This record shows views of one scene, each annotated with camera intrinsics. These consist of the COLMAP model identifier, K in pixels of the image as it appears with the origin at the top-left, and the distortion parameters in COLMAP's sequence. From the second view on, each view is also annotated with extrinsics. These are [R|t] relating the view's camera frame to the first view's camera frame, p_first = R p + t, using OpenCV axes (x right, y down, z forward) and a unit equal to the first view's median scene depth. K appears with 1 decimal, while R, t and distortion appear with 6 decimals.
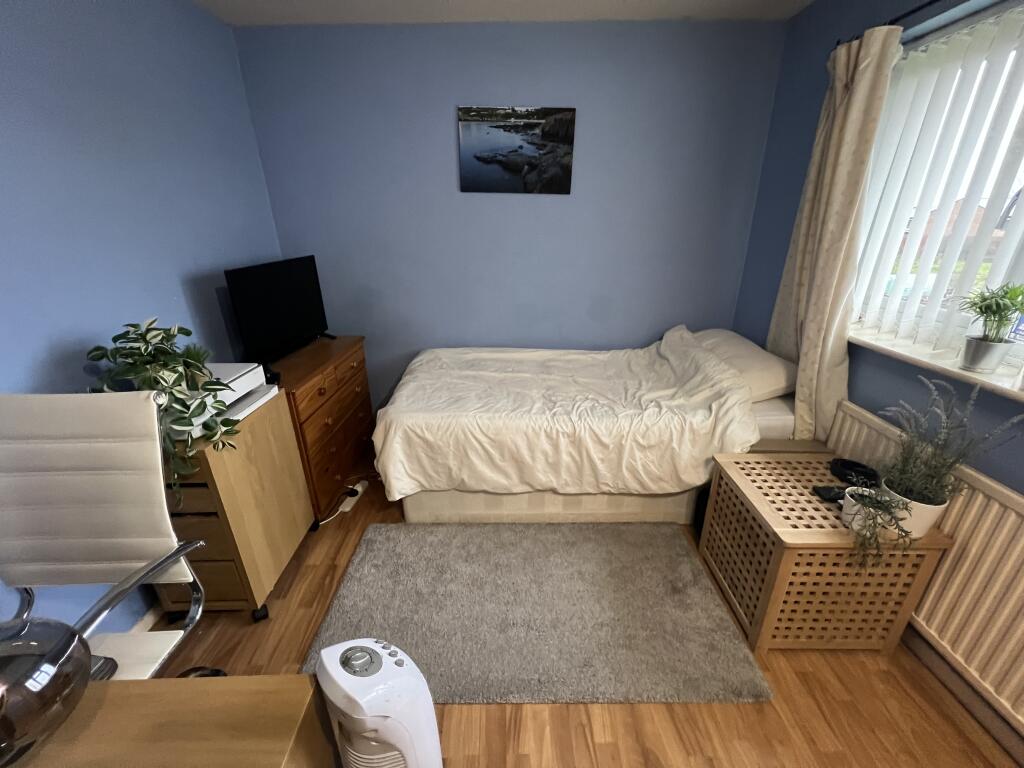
lens RADIAL K [[409.8, 0, 512.2], [0, 409.8, 383.9], [0, 0, 1]] dist [-0.004805, 0.001135]
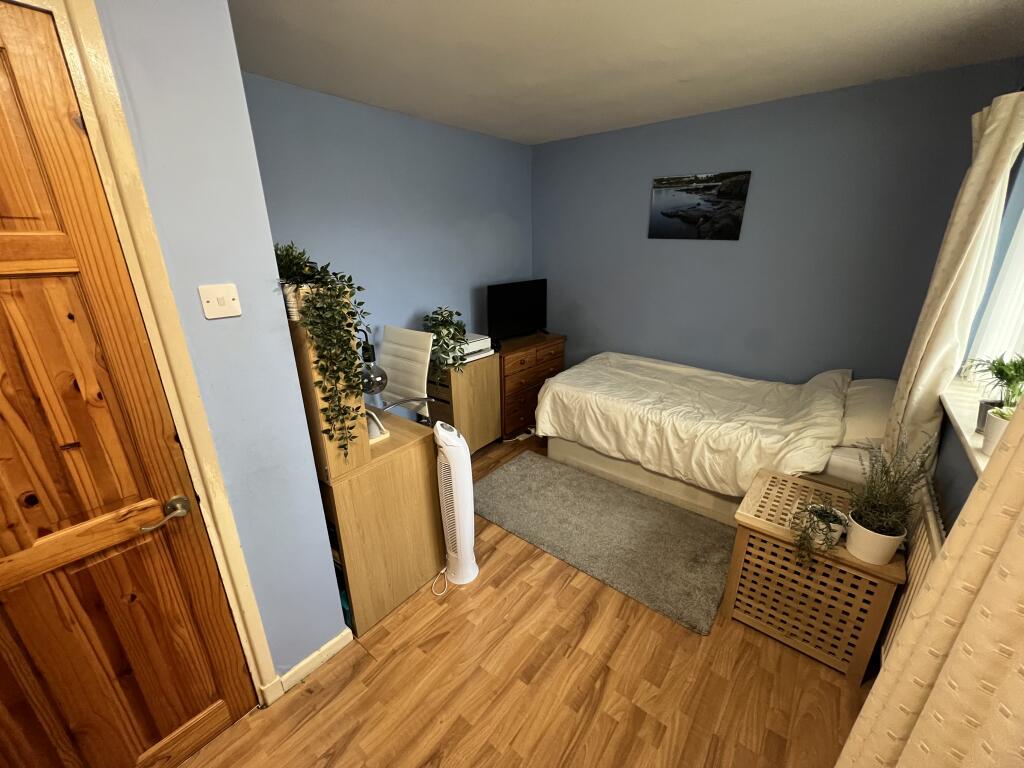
lens RADIAL K [[409.8, 0, 511.6], [0, 409.8, 384.2], [0, 0, 1]] dist [-0.004805, 0.001135]
pose [[0.774734, 0.209920, -0.596423, 0.531798], [-0.233911, 0.971511, 0.038094, 0.056850], [0.587429, 0.109997, 0.801766, -0.348132]]
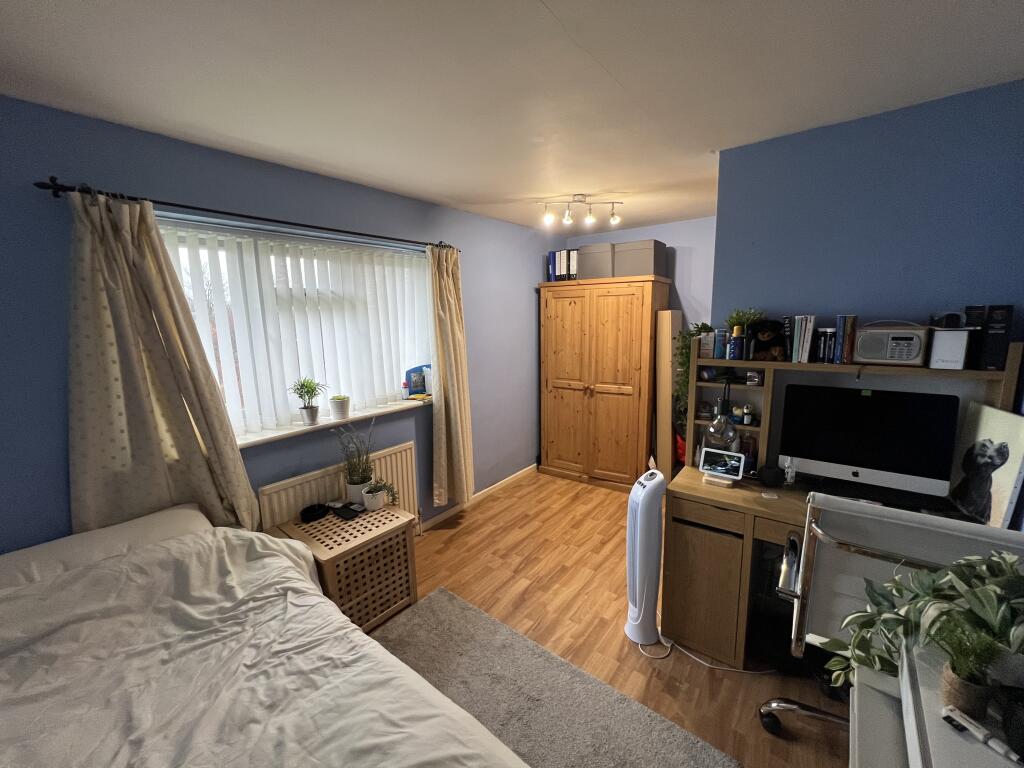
lens RADIAL K [[409.8, 0, 512.1], [0, 409.8, 384.8], [0, 0, 1]] dist [-0.004805, 0.001135]
pose [[-0.786044, -0.074690, 0.613641, -0.462095], [0.257800, 0.862623, 0.435224, -0.505025], [-0.561848, 0.500302, -0.658805, 1.082232]]
